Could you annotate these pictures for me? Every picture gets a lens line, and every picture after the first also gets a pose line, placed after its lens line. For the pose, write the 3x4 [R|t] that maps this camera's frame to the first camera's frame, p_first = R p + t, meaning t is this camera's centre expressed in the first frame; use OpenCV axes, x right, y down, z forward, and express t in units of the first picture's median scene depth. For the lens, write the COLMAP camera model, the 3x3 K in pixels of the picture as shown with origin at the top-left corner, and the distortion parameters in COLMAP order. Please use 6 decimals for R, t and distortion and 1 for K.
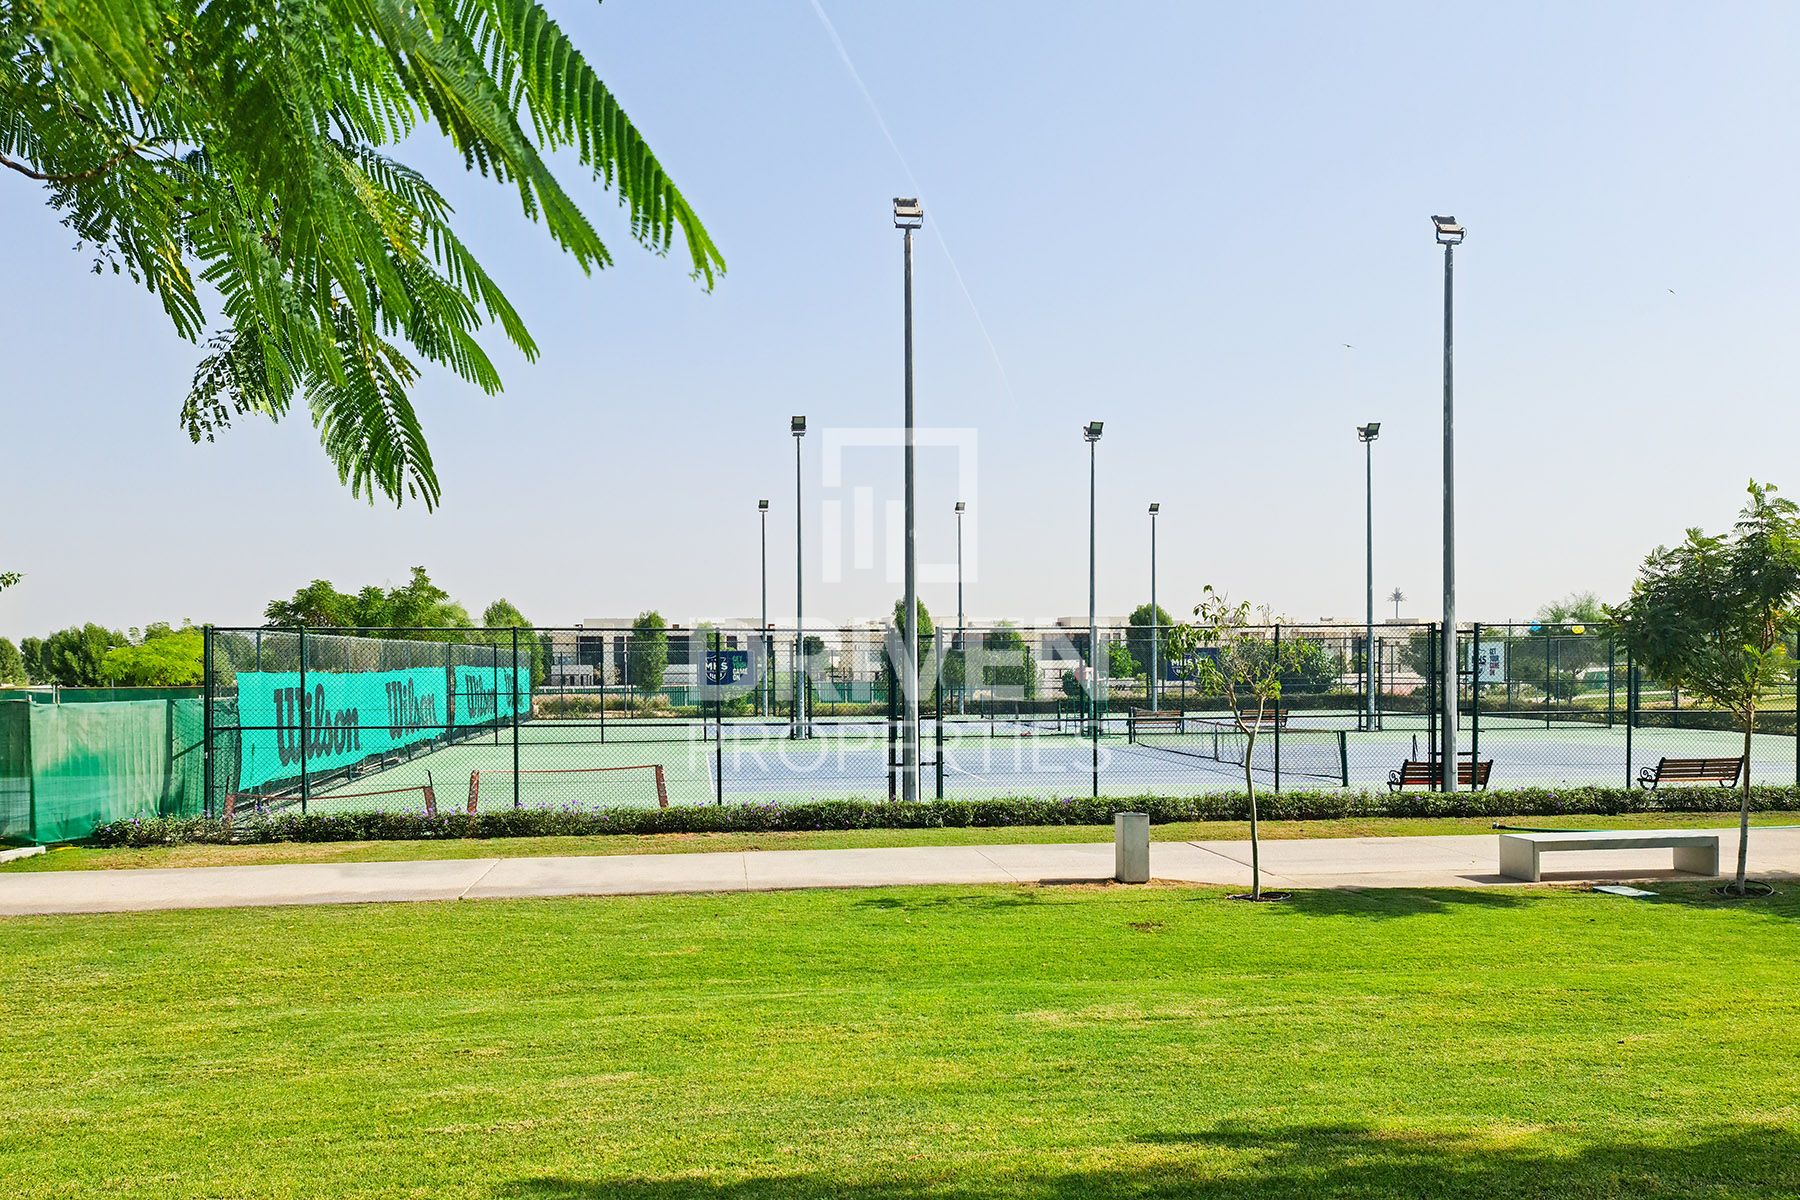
lens RADIAL K [[1305.0, 0, 870.4], [0, 1305.0, 686.3], [0, 0, 1]] dist [0.048164, 0.006218]
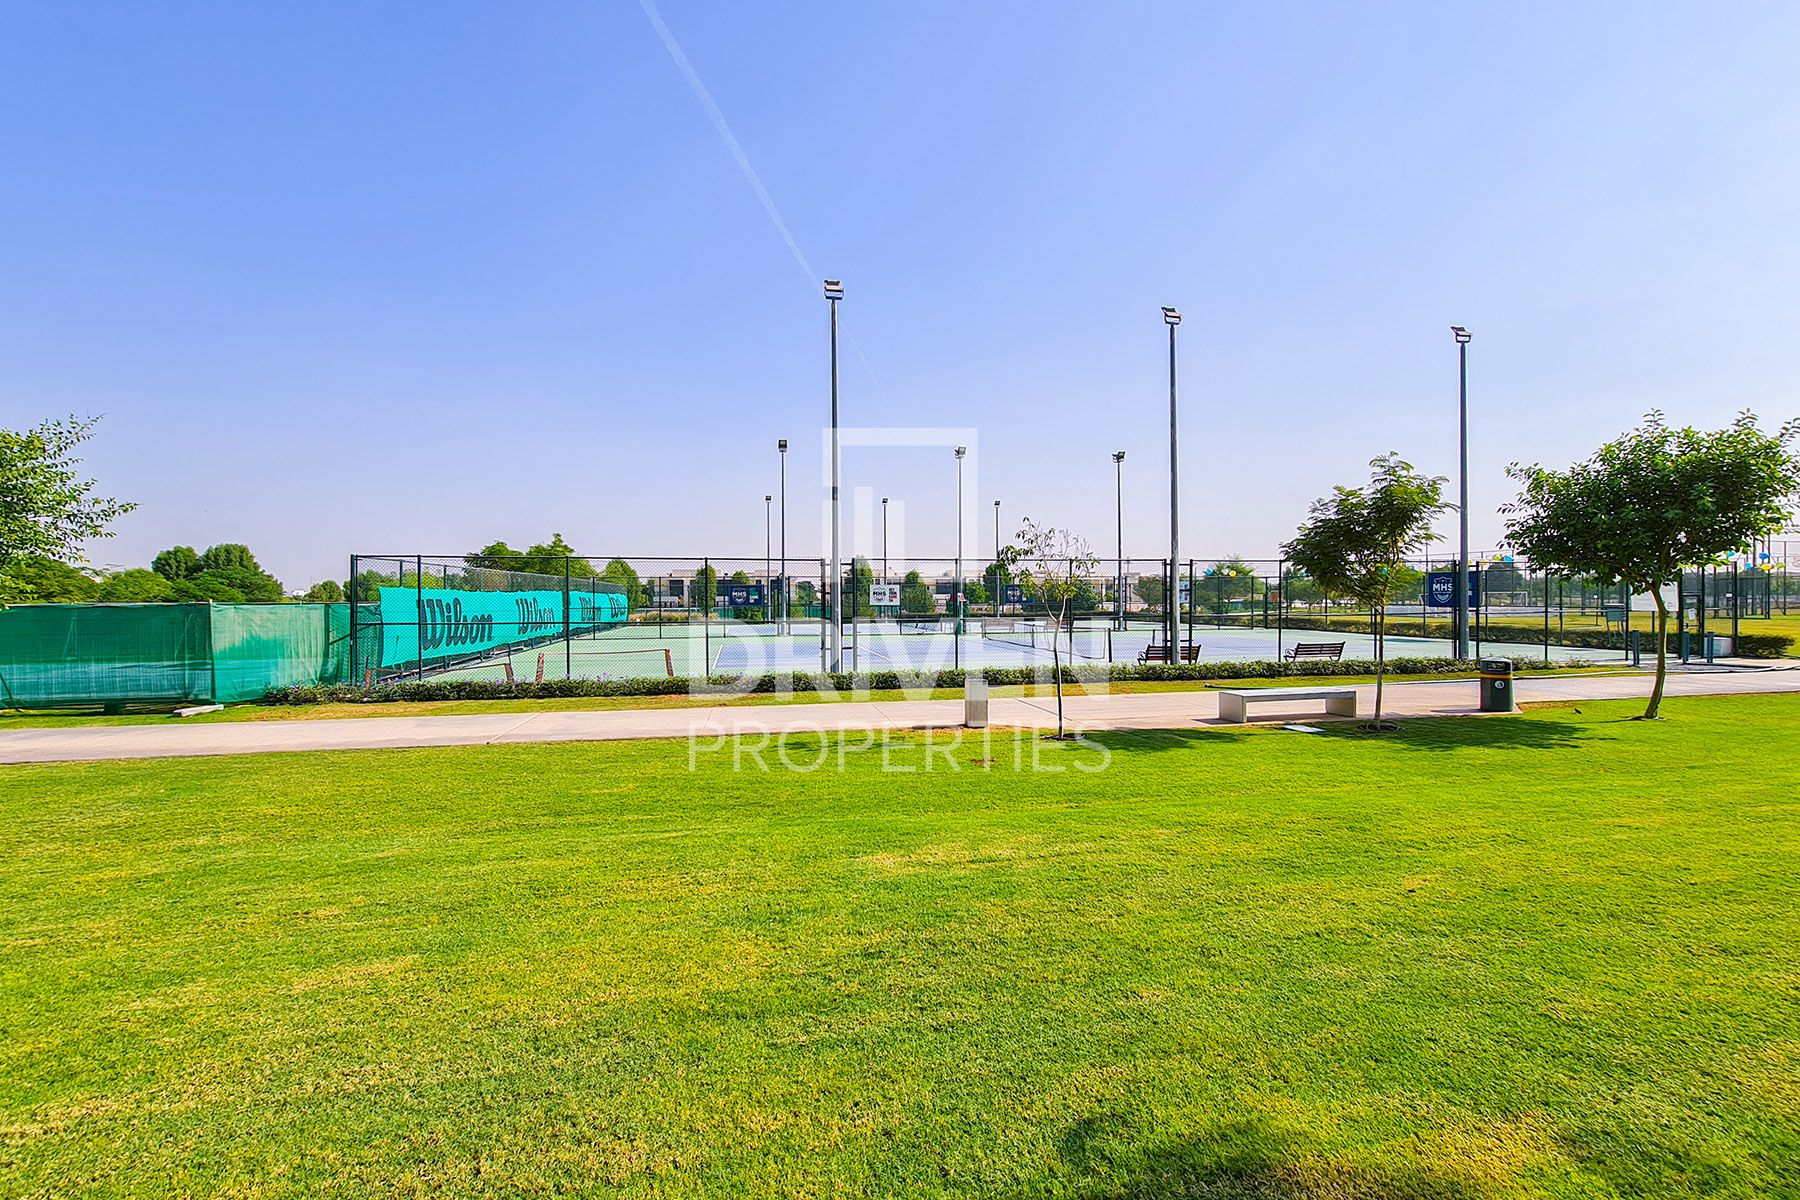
lens RADIAL K [[673.1, 0, 897.8], [0, 673.1, 599.4], [0, 0, 1]] dist [-0.001816, 0.000208]
pose [[0.998198, 0.002122, 0.059963, 0.059142], [-0.000587, 0.999672, -0.025601, 0.024126], [-0.059998, 0.025520, 0.997872, 0.224511]]
